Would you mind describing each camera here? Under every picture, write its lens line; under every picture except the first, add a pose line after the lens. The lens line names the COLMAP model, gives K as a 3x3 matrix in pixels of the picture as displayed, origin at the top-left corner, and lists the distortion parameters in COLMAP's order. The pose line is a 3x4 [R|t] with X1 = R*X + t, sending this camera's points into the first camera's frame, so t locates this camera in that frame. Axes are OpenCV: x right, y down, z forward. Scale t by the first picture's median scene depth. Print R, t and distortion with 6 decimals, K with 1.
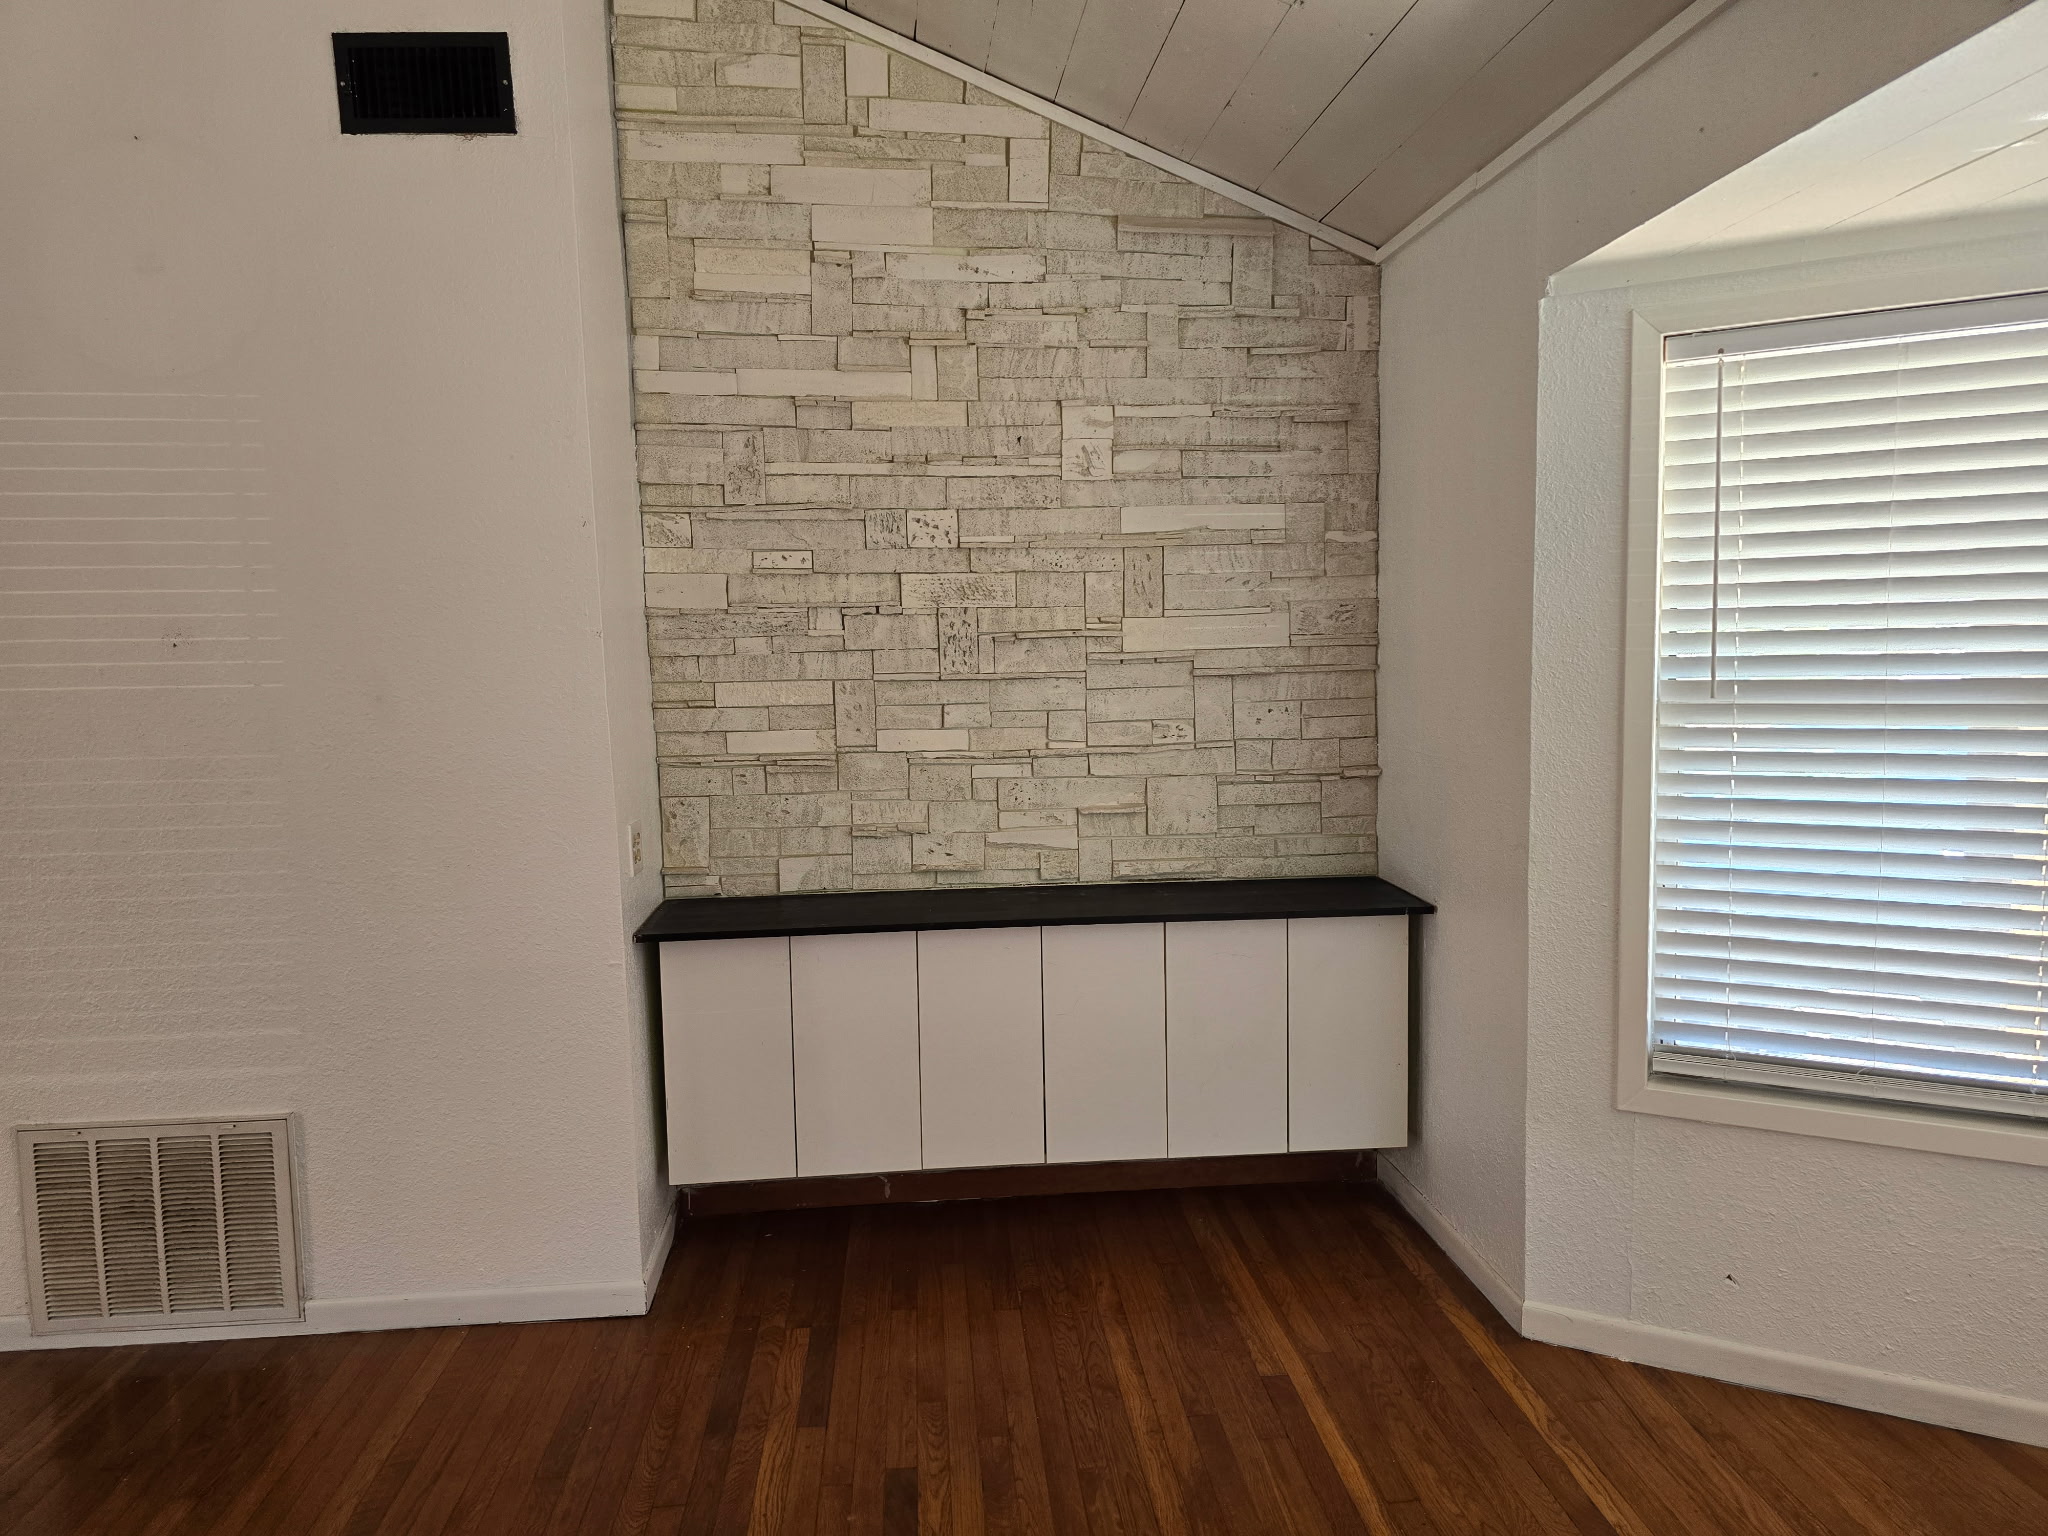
lens RADIAL K [[1390.2, 0, 1052.9], [0, 1390.2, 772.2], [0, 0, 1]] dist [0.083031, -0.080904]
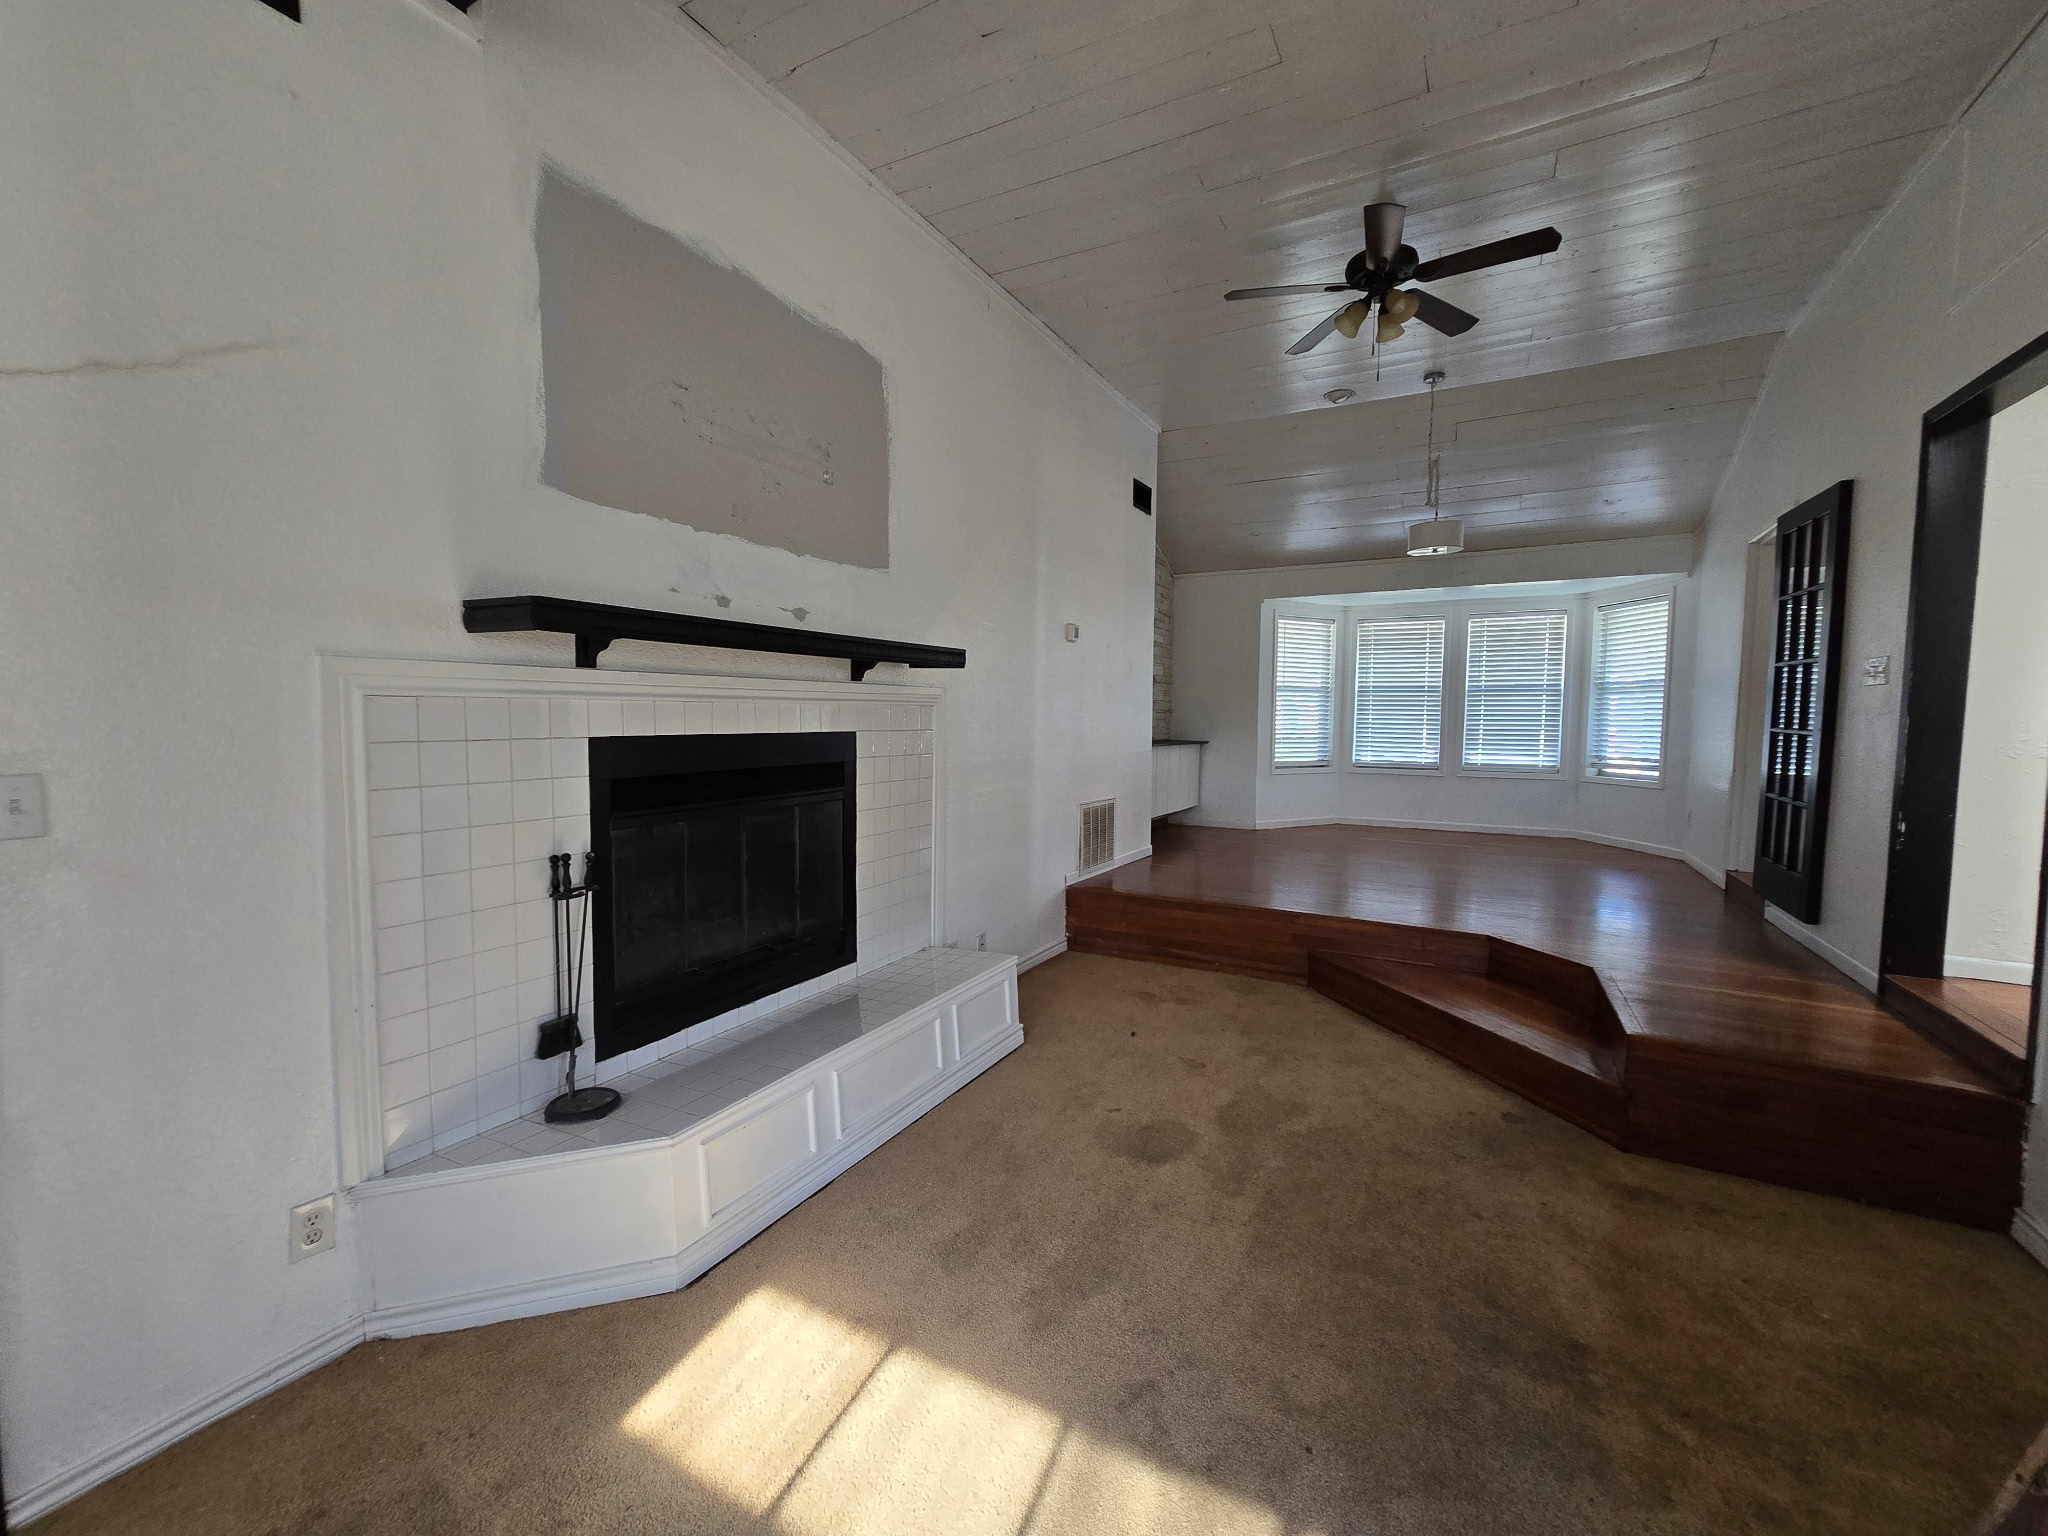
lens RADIAL K [[857.1, 0, 1024.0], [0, 857.1, 768.0], [0, 0, 1]] dist [-0.002459, -0.000244]
pose [[0.546993, -0.020238, 0.836892, -1.960948], [0.060672, 0.998037, -0.015520, 0.166988], [-0.834936, 0.059265, 0.547147, 0.096105]]
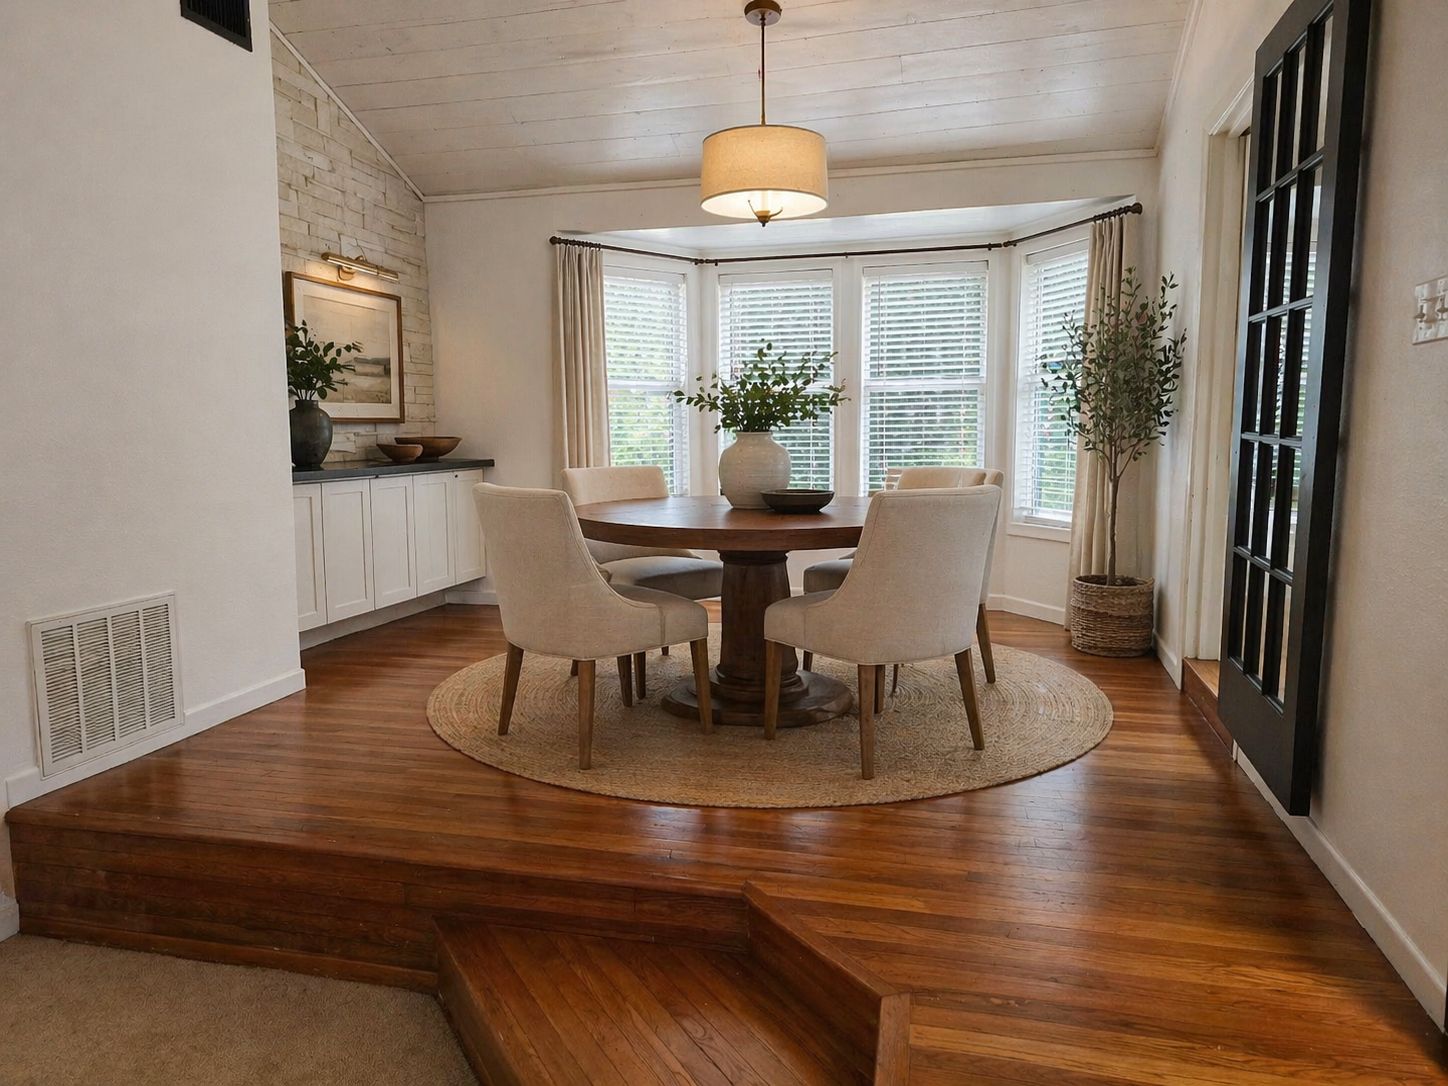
lens RADIAL K [[982.9, 0, 744.4], [0, 982.9, 546.0], [0, 0, 1]] dist [0.083031, -0.080904]
pose [[0.317052, -0.100113, 0.943109, -1.233575], [0.100710, 0.992345, 0.071483, 0.147881], [-0.943046, 0.072317, 0.324707, -0.008800]]
